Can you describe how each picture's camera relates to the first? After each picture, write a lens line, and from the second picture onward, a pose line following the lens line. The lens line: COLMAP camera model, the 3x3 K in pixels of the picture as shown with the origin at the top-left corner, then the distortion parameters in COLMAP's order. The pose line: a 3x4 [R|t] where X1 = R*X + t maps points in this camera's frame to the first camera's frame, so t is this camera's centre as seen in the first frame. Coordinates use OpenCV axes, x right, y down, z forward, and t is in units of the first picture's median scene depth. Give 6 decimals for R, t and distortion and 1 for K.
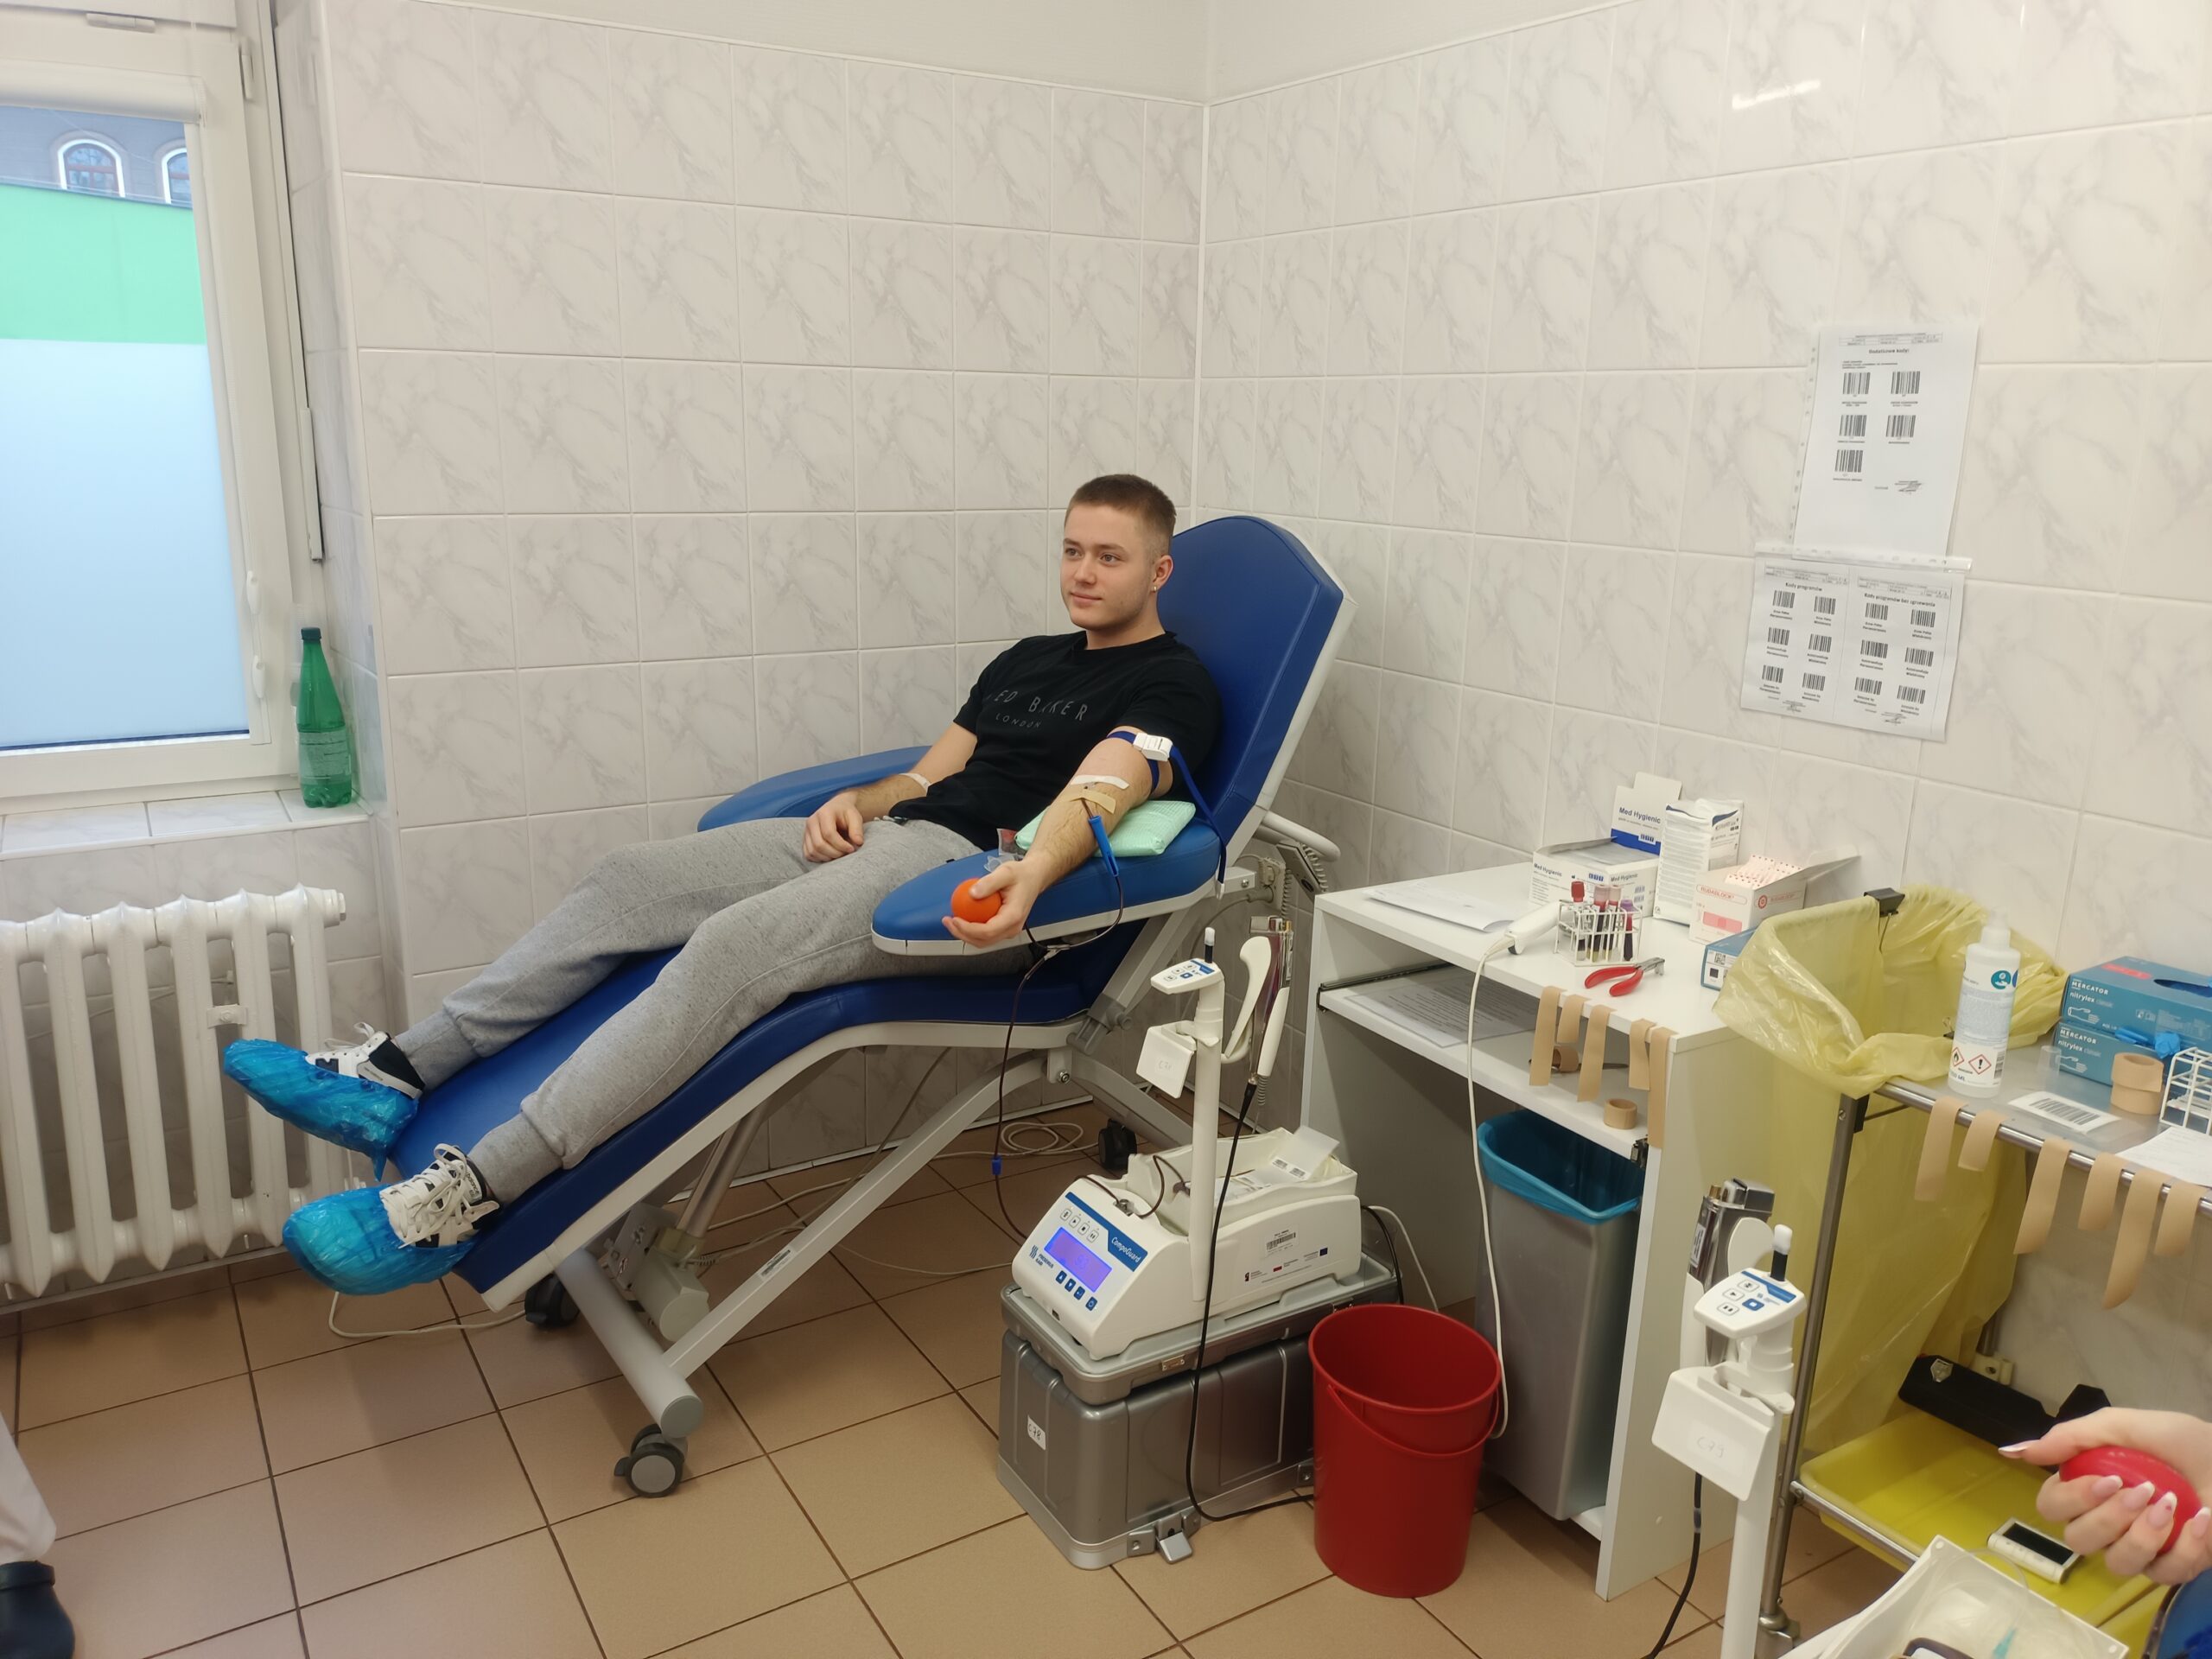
lens RADIAL K [[1597.7, 0, 1110.9], [0, 1597.7, 855.0], [0, 0, 1]] dist [0.042203, -0.058462]
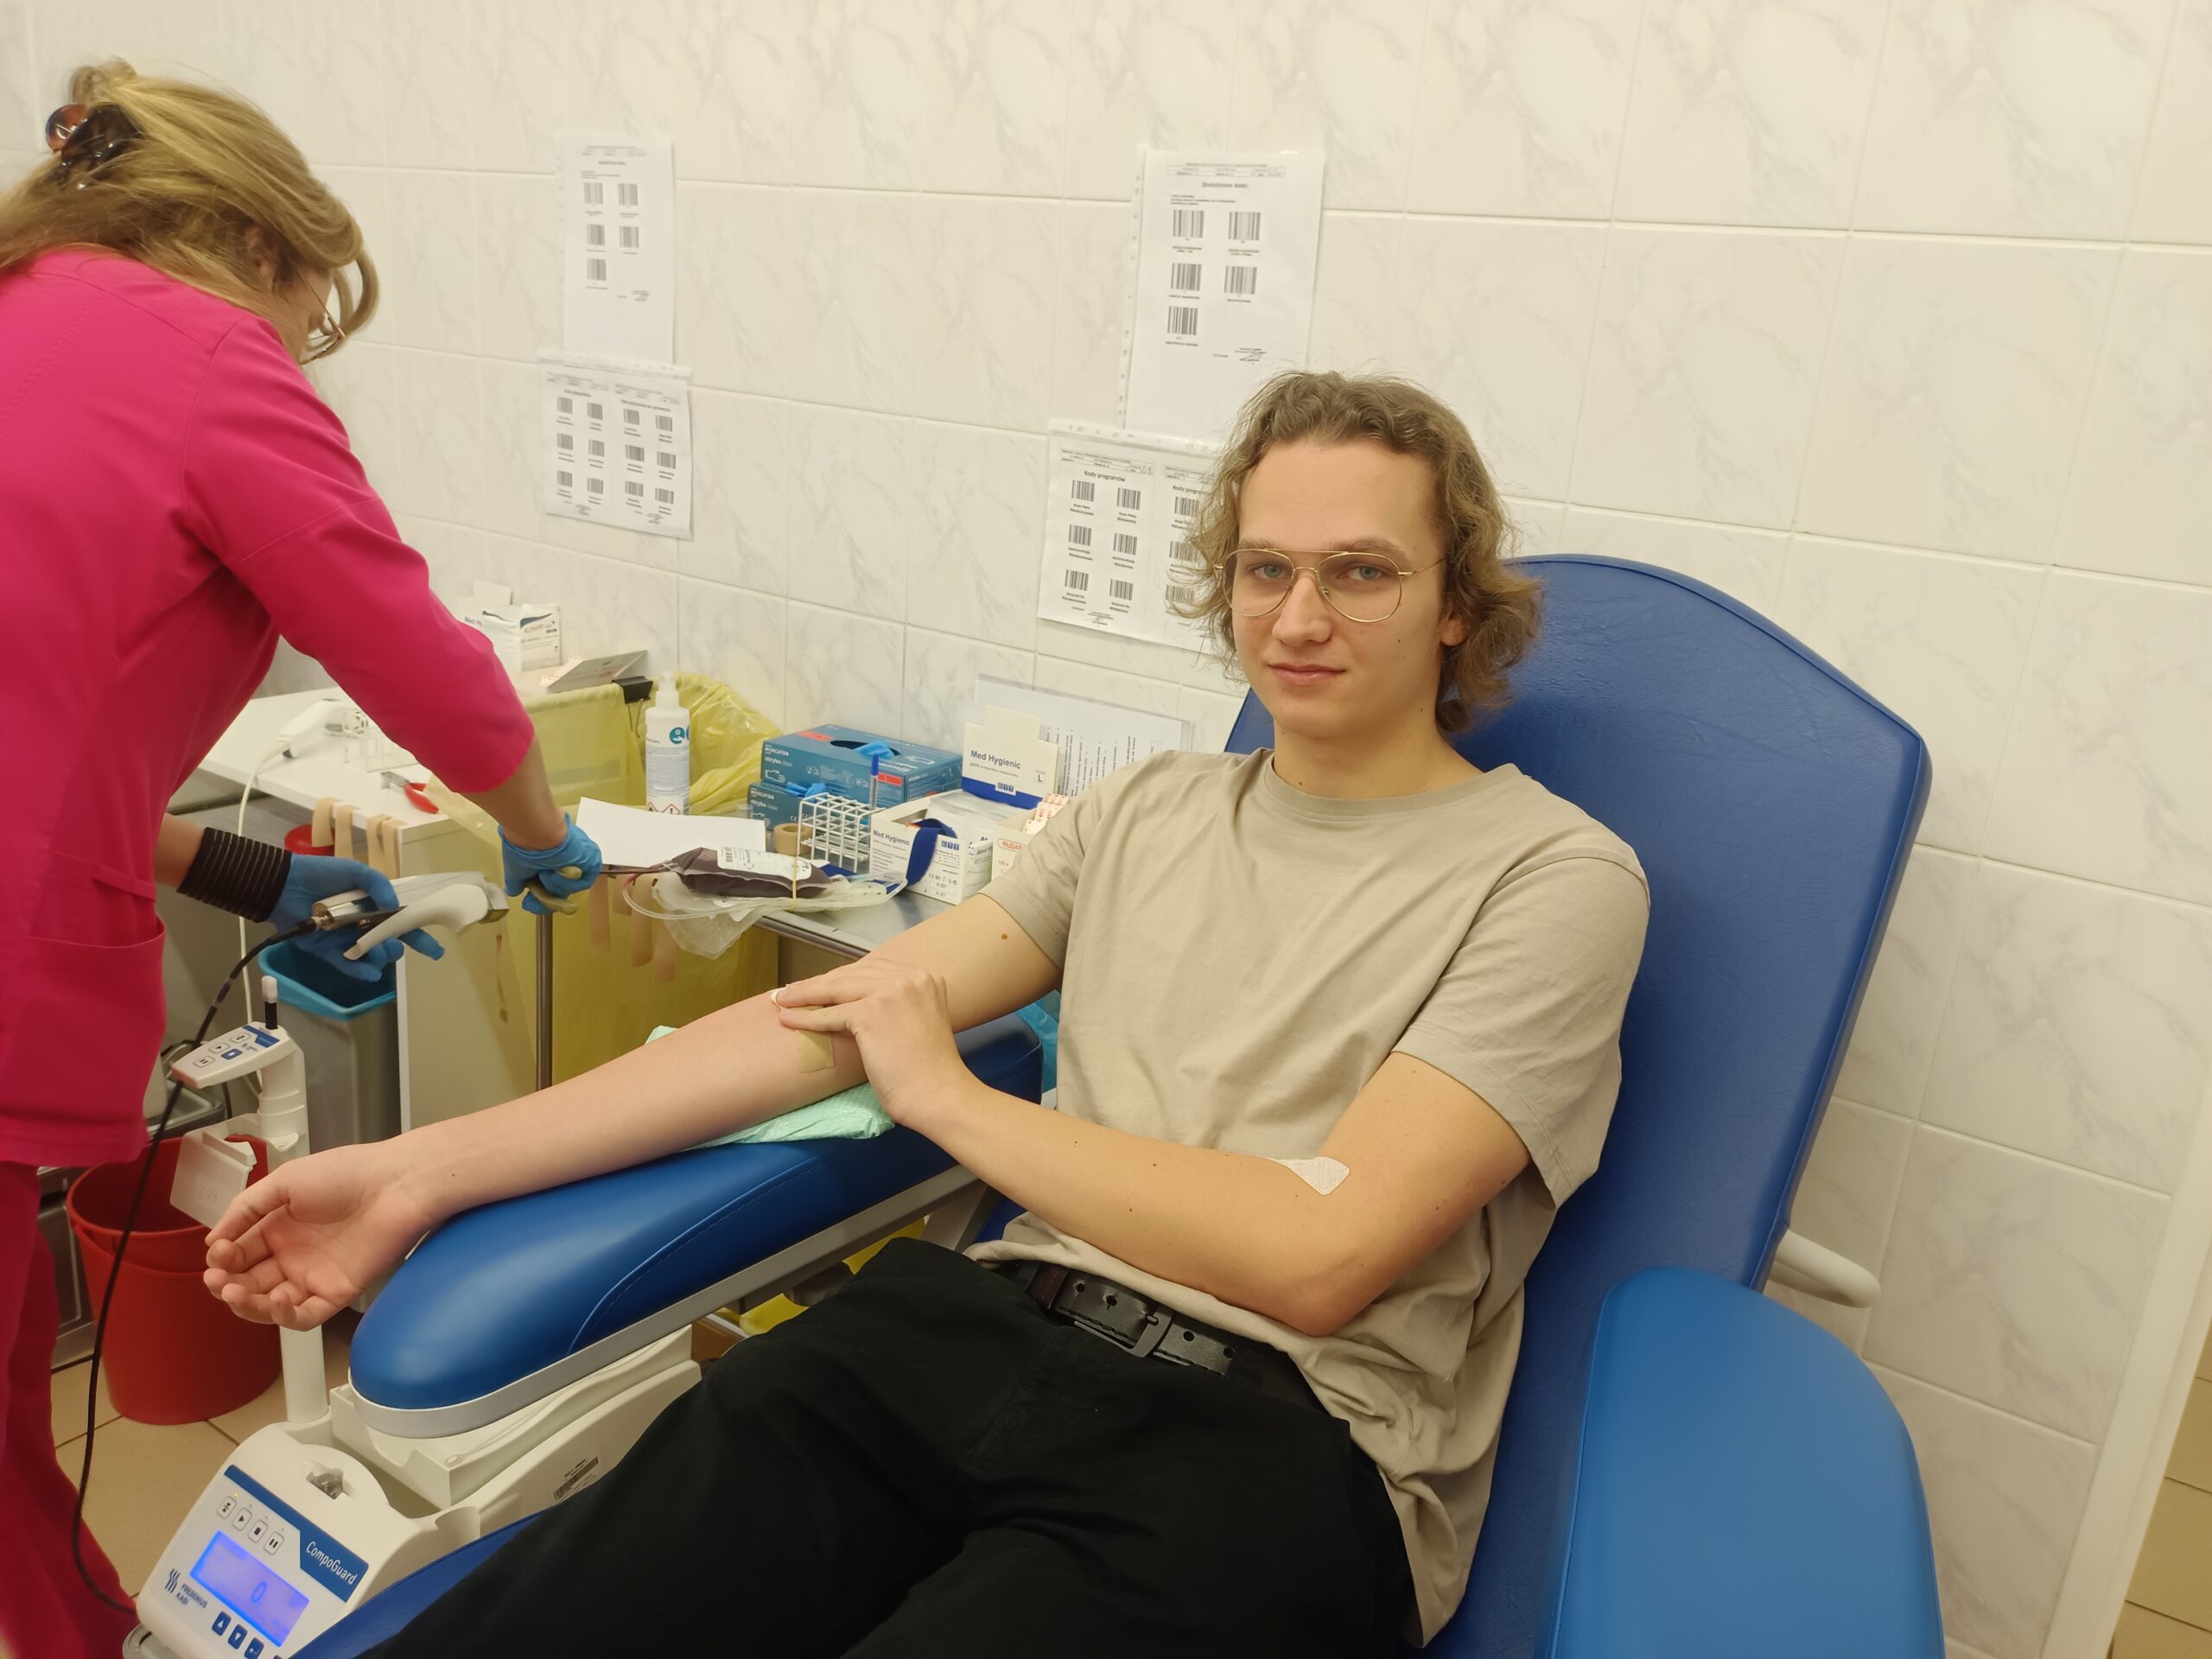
lens RADIAL K [[1597.7, 0, 1119.4], [0, 1597.7, 821.5], [0, 0, 1]] dist [0.042203, -0.058462]
pose [[0.902502, -0.076833, 0.423777, 0.300211], [0.048730, 0.995857, 0.076776, 0.048775], [-0.427920, -0.048640, 0.902507, -0.104773]]
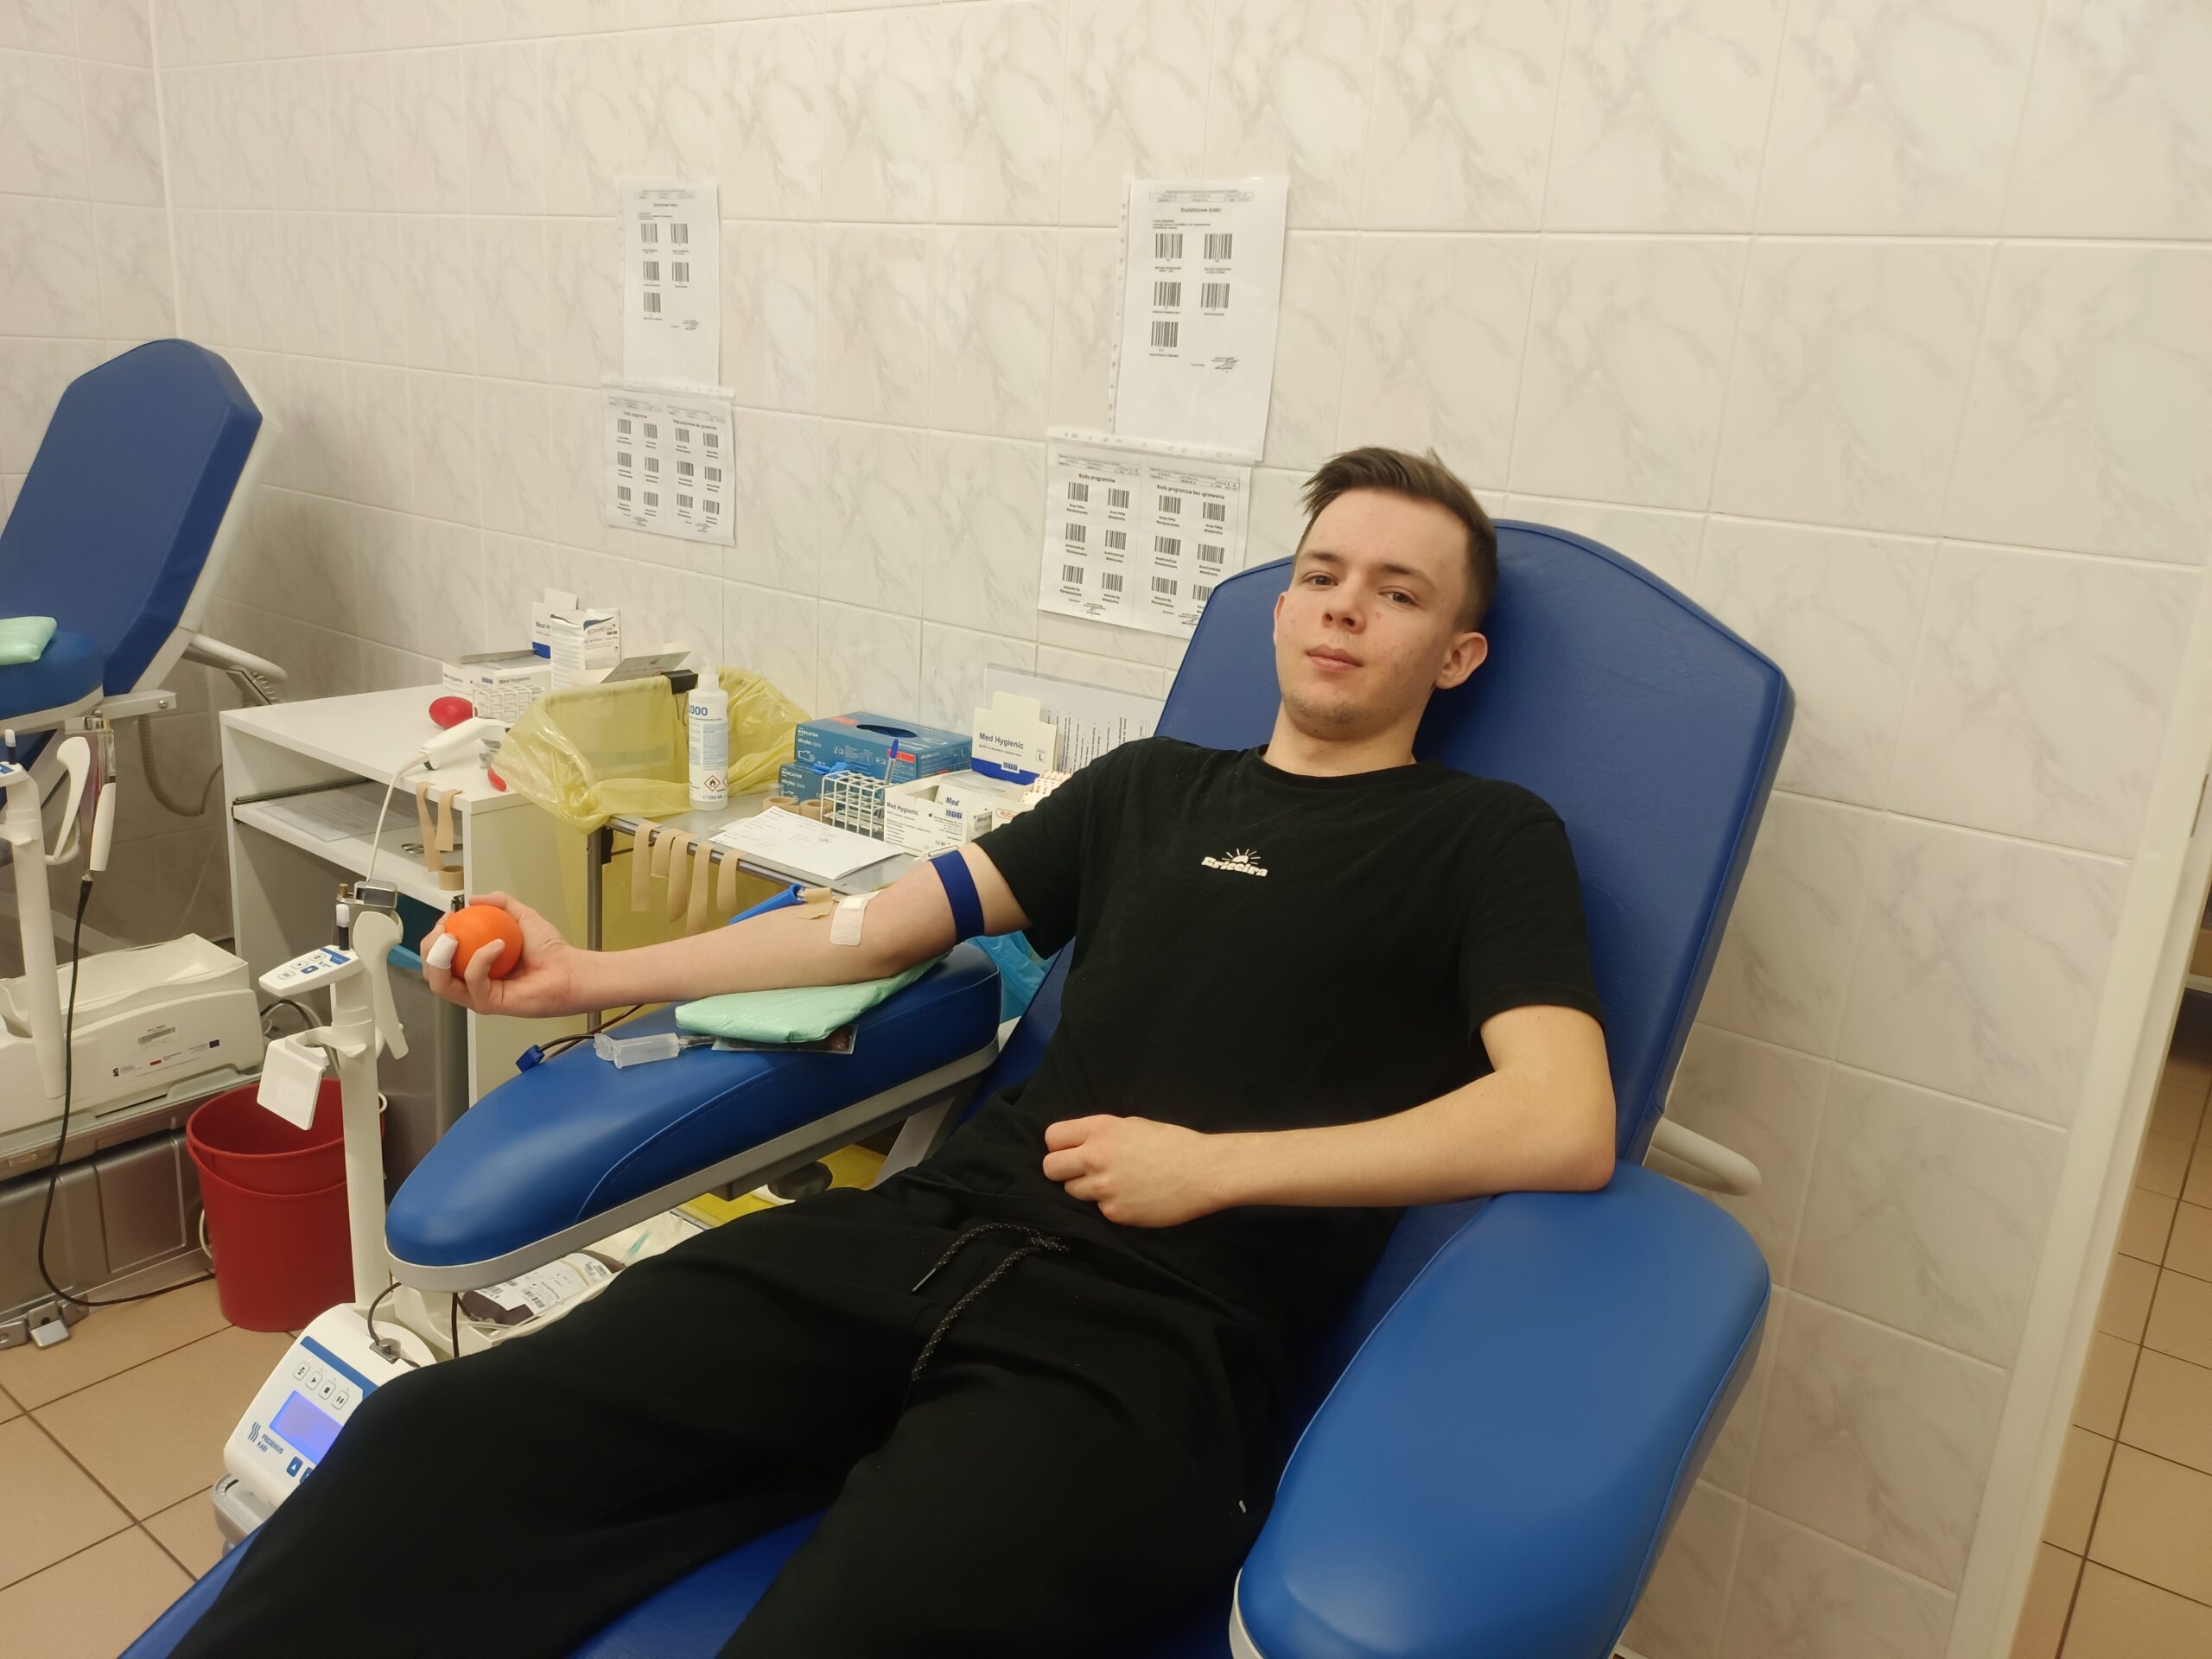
lens RADIAL K [[1597.7, 0, 1103.2], [0, 1597.7, 839.0], [0, 0, 1]] dist [0.042203, -0.058462]
pose [[0.928466, -0.066949, 0.365334, 0.318056], [0.049175, 0.997119, 0.057751, 0.088272], [-0.368147, -0.035655, 0.929084, -0.201409]]
